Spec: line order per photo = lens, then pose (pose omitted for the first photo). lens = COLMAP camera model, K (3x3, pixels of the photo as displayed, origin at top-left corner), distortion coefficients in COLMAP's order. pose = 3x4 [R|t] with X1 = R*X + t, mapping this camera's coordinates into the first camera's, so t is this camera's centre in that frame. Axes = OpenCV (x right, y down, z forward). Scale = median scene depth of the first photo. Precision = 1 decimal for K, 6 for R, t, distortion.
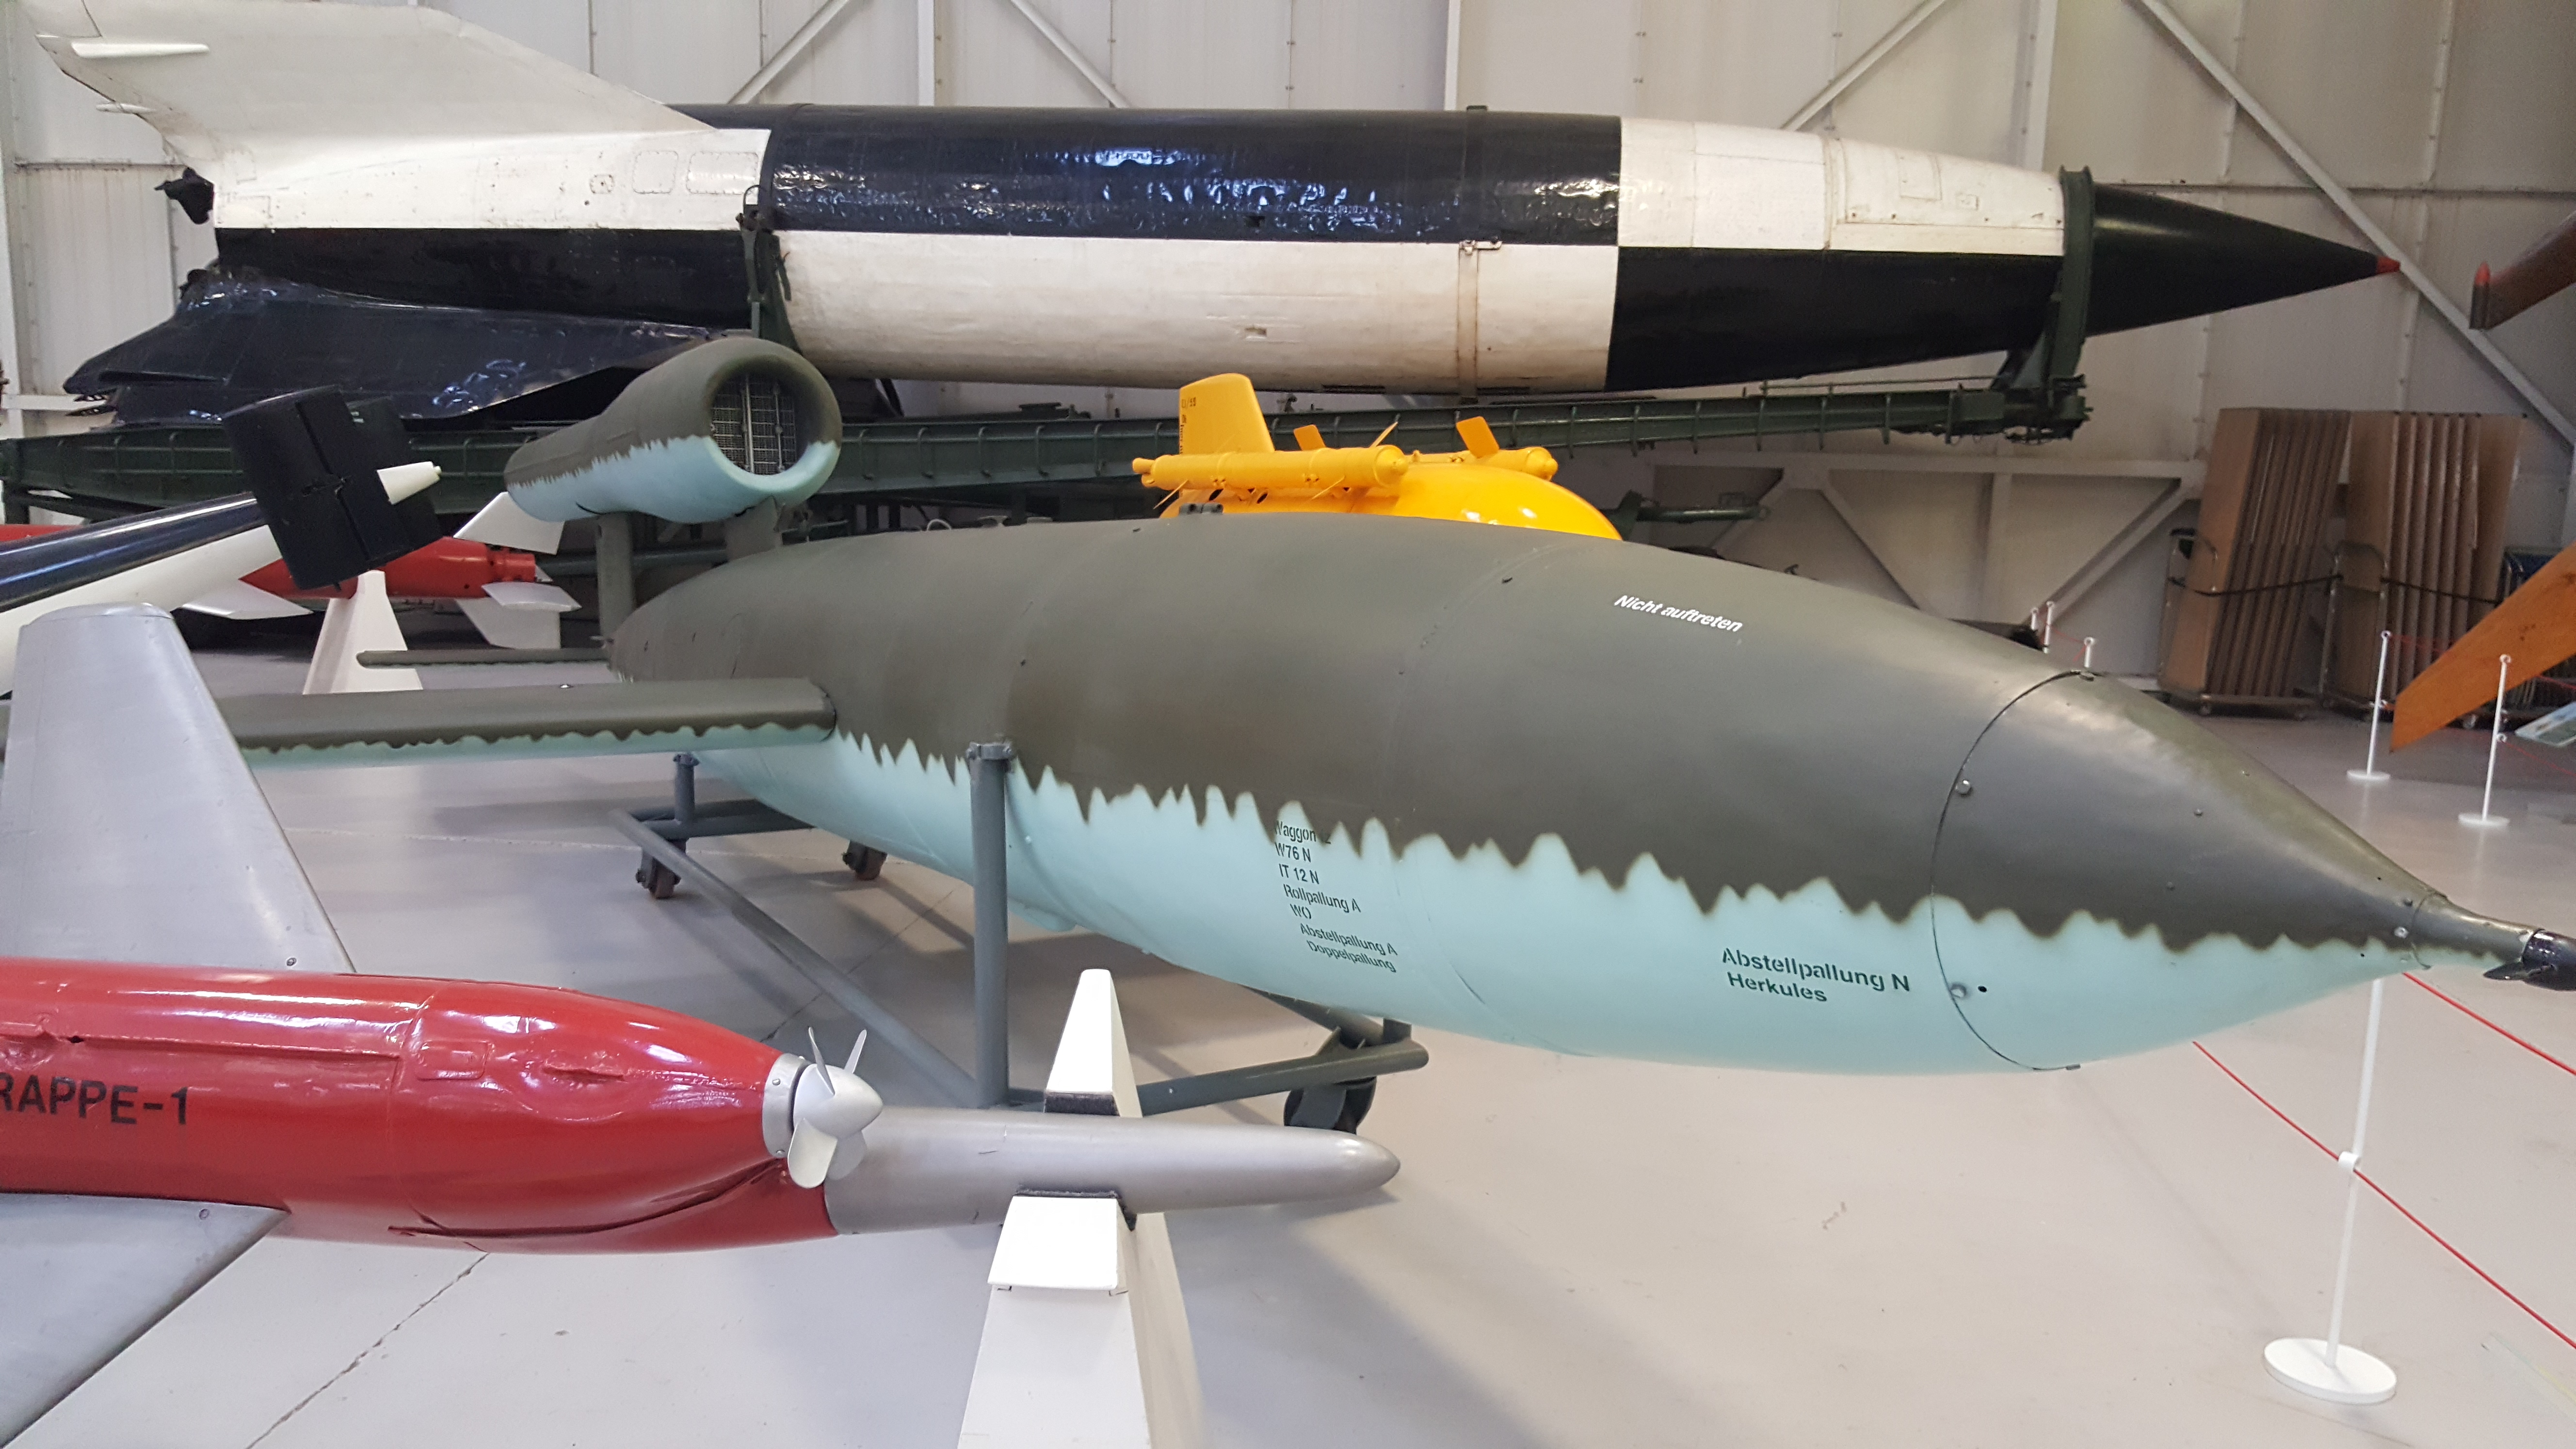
lens RADIAL K [[1909.5, 0, 1270.1], [0, 1909.5, 749.6], [0, 0, 1]] dist [0.076067, -0.107990]
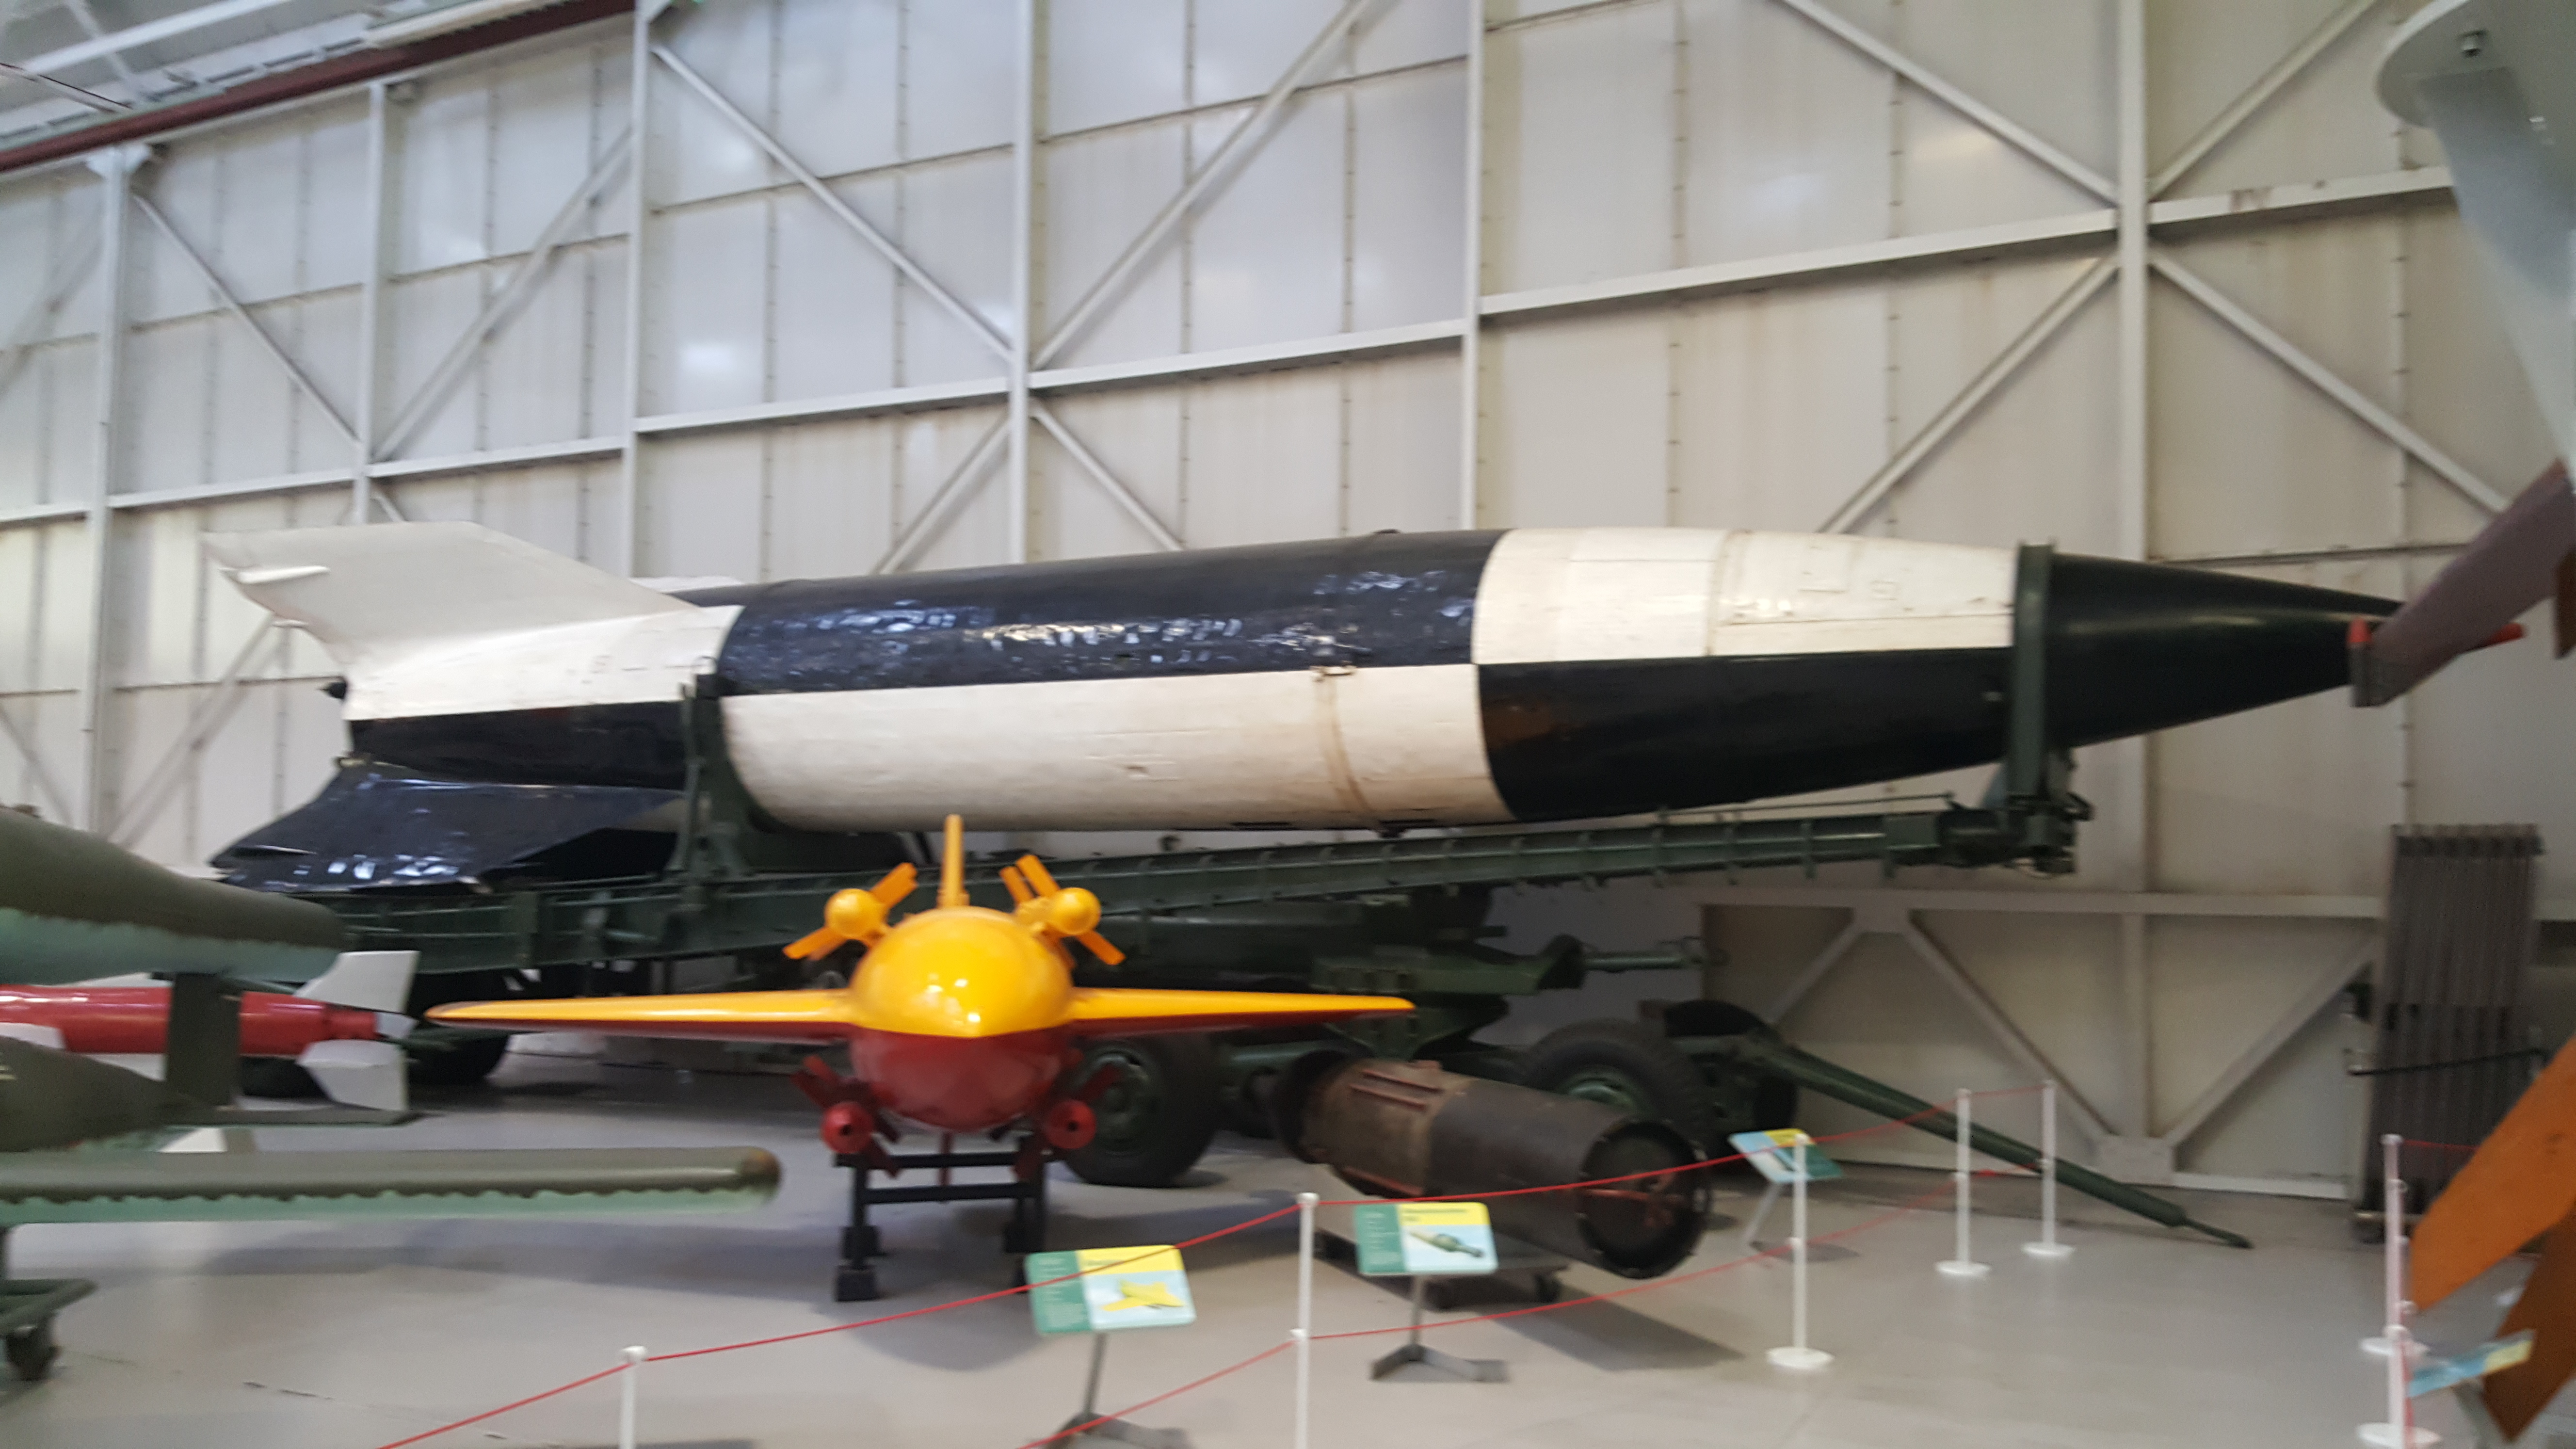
lens RADIAL K [[1909.5, 0, 1309.6], [0, 1909.5, 719.6], [0, 0, 1]] dist [0.076067, -0.107990]
pose [[0.941185, -0.047919, -0.334476, 0.393135], [-0.034073, 0.971387, -0.235045, -0.023651], [0.336169, 0.232617, 0.912622, 0.161252]]
